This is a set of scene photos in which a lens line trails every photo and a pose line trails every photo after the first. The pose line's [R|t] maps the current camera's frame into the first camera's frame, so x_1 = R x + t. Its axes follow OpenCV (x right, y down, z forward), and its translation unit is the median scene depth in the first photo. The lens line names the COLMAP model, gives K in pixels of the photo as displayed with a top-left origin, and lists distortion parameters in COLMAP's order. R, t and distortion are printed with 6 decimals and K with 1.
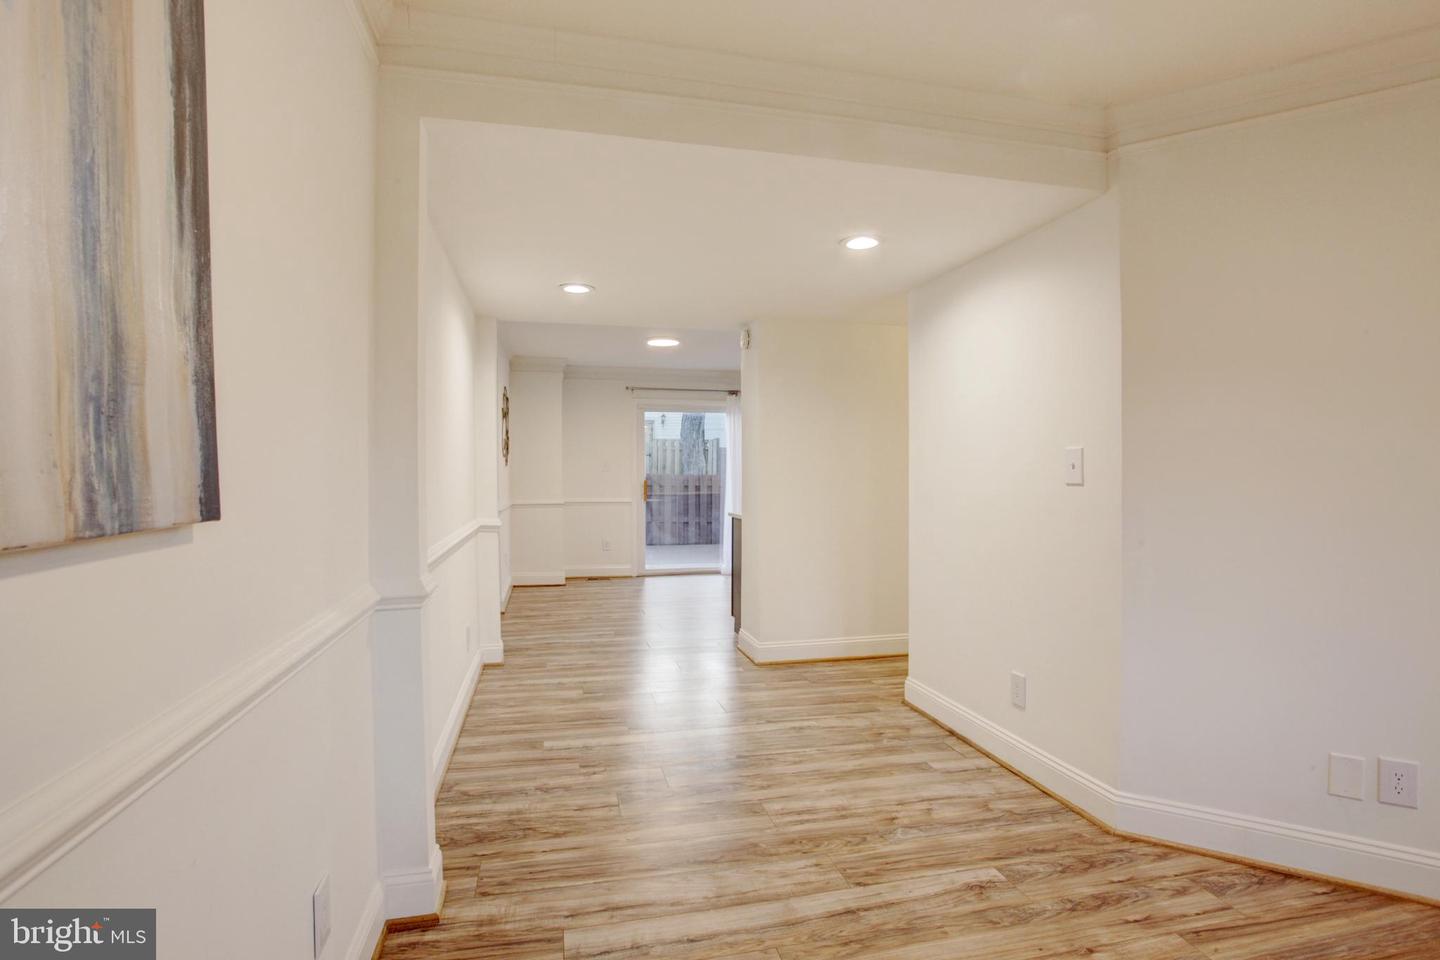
lens RADIAL K [[702.4, 0, 717.2], [0, 702.4, 473.4], [0, 0, 1]] dist [-0.061859, 0.022980]
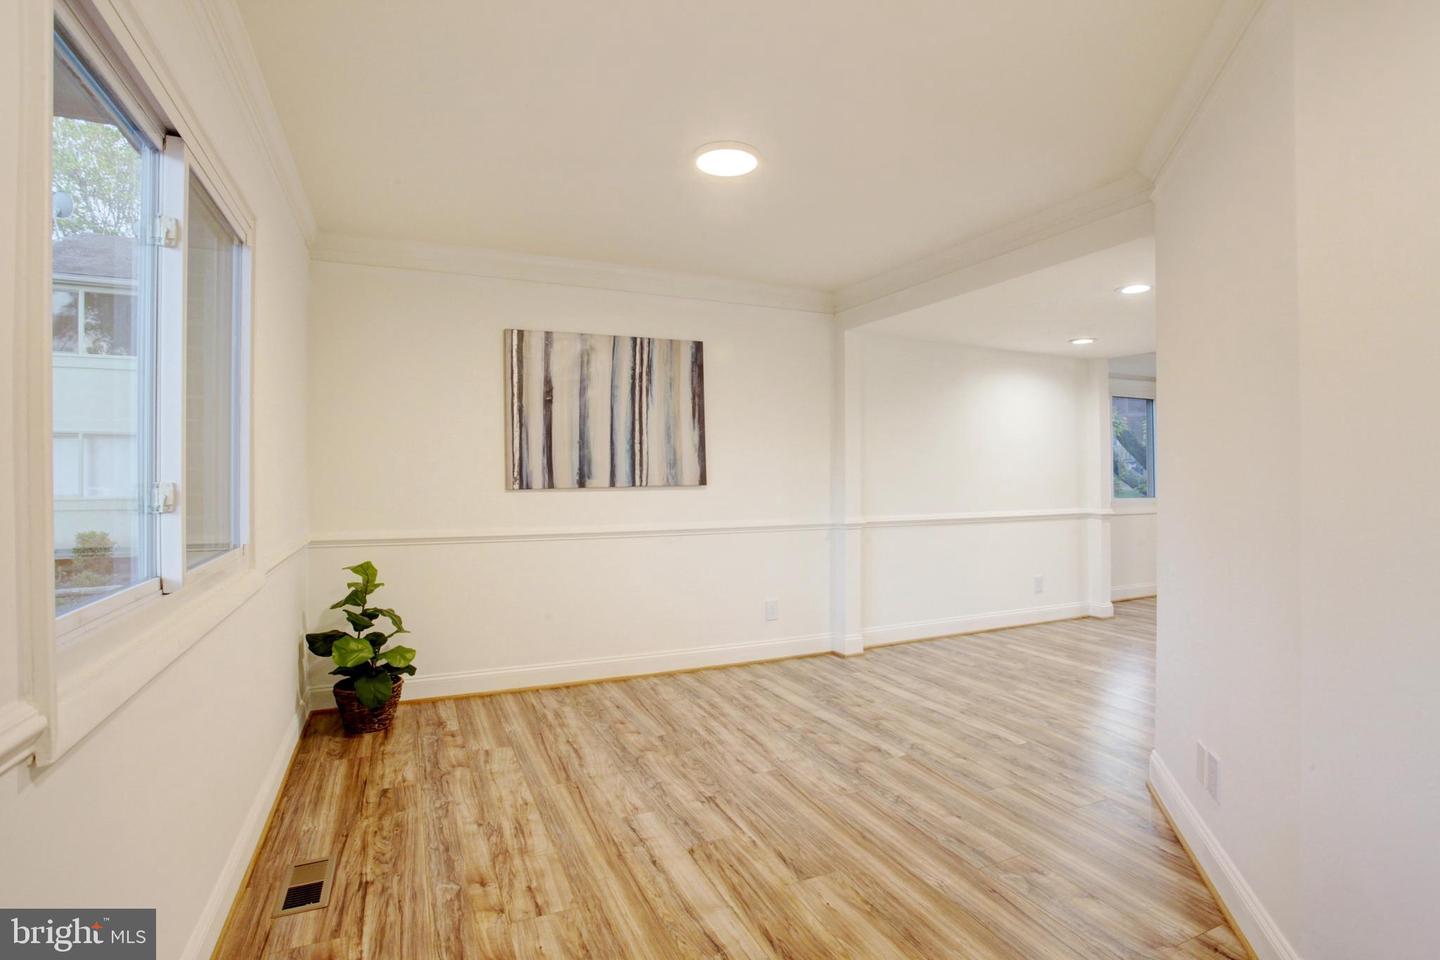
lens RADIAL K [[702.4, 0, 717.2], [0, 702.4, 473.4], [0, 0, 1]] dist [-0.061859, 0.022980]
pose [[0.198615, -0.001252, -0.980077, 1.466476], [0.000925, 0.999999, -0.001090, -0.002886], [0.980077, -0.000690, 0.198616, 0.038770]]
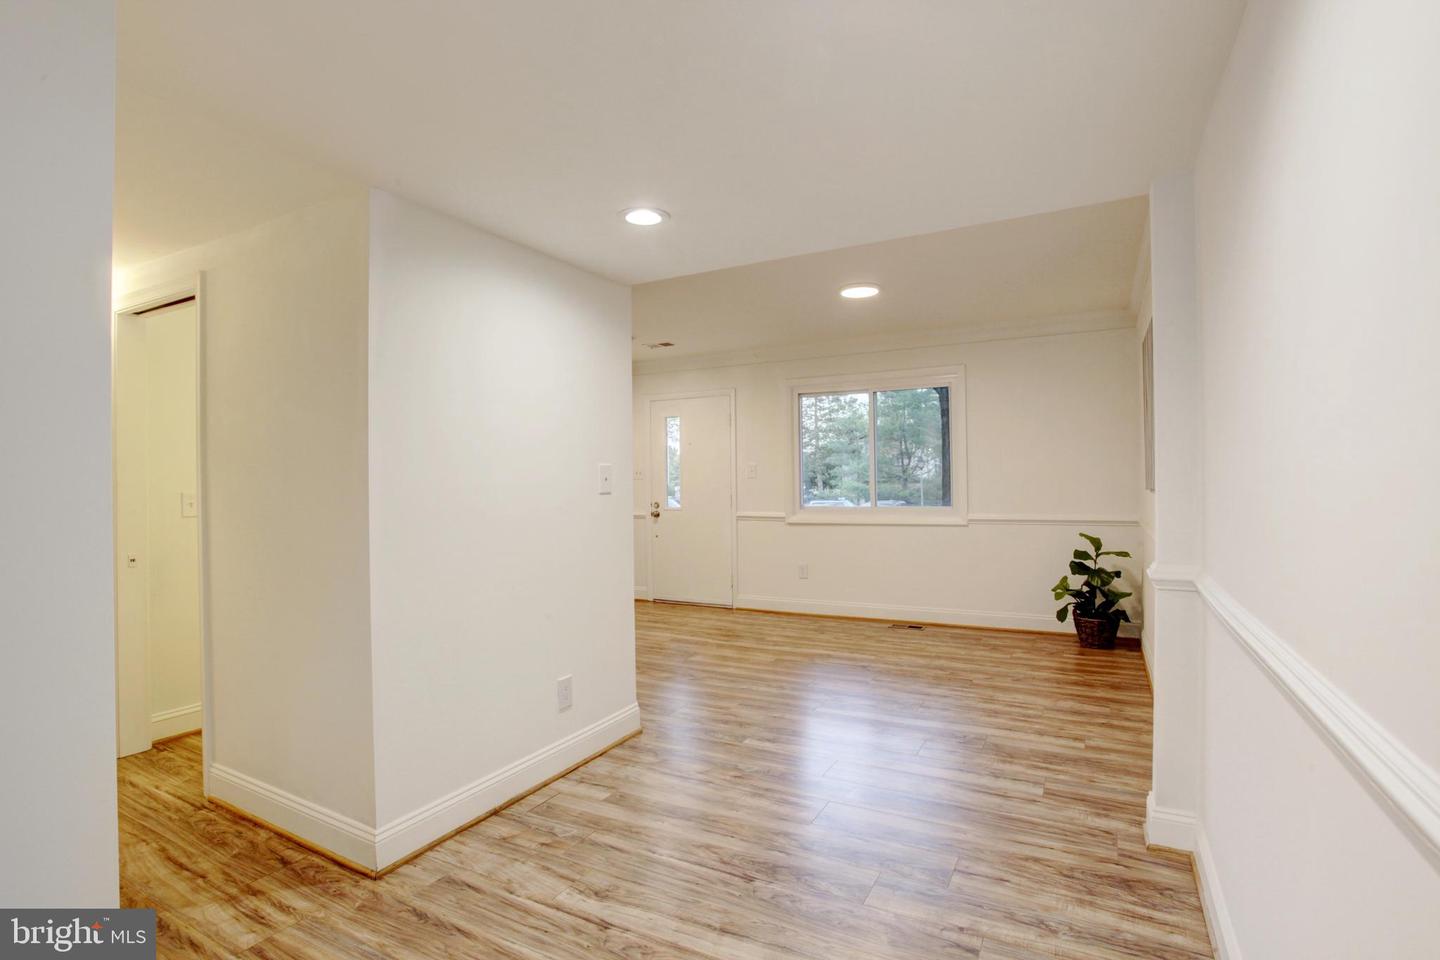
lens RADIAL K [[702.4, 0, 717.2], [0, 702.4, 473.4], [0, 0, 1]] dist [-0.061859, 0.022980]
pose [[-0.745469, 0.020007, 0.666240, -0.504770], [0.015544, 0.999799, -0.012631, -0.001324], [-0.666360, 0.000940, -0.745630, 1.854163]]
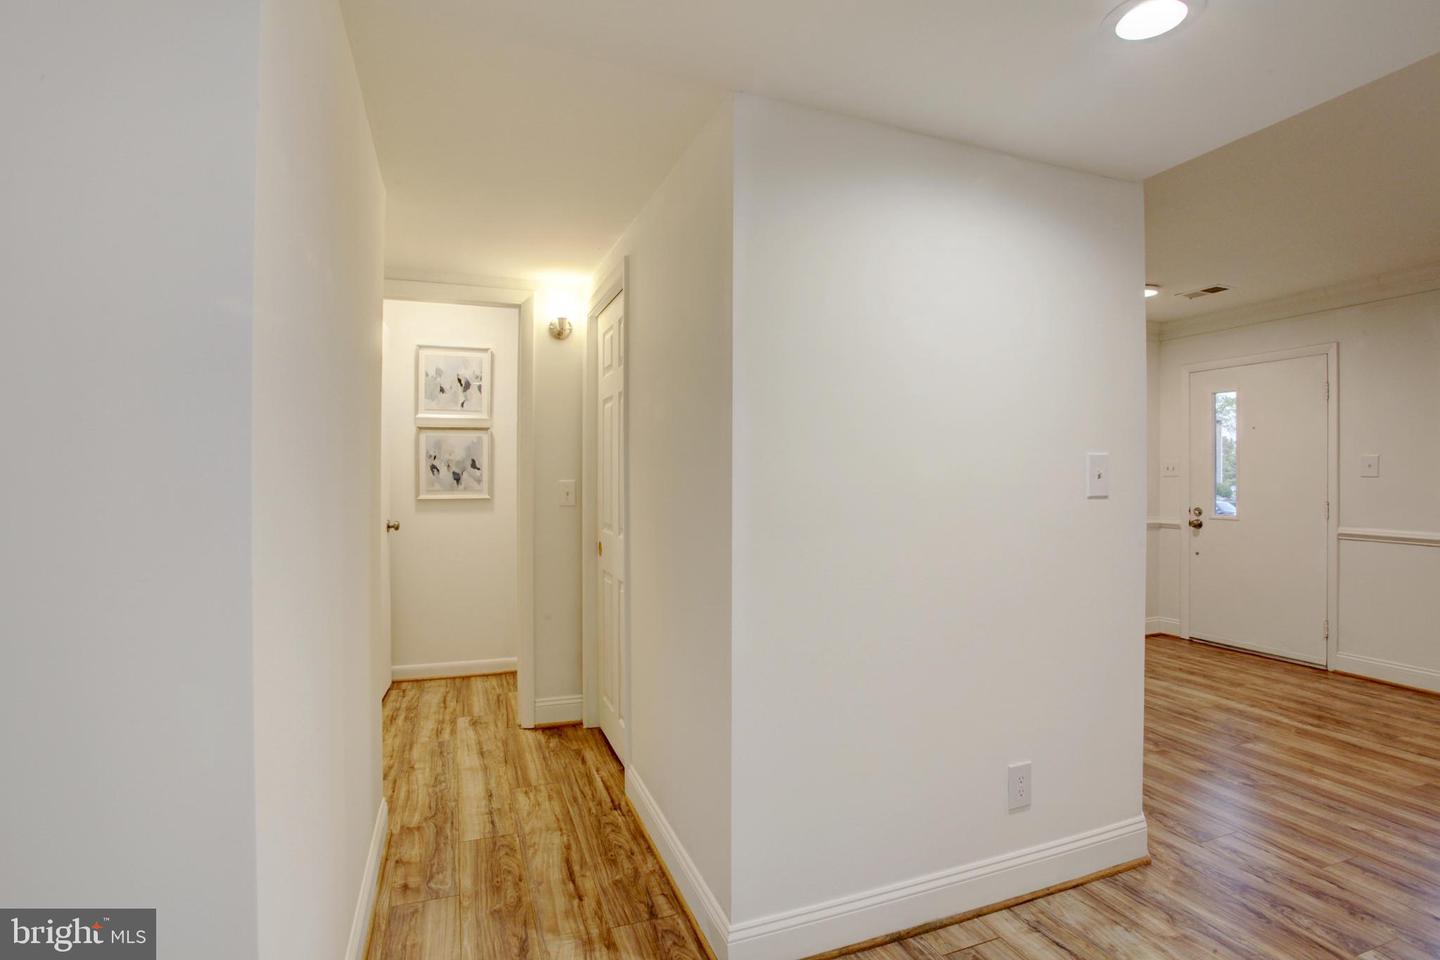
lens RADIAL K [[692.9, 0, 716.8], [0, 692.9, 479.9], [0, 0, 1]] dist [-0.059438, 0.021384]
pose [[-0.128841, 0.002923, 0.991661, -0.254804], [0.000317, 0.999996, -0.002906, -0.003002], [-0.991665, -0.000060, -0.128841, 1.593672]]
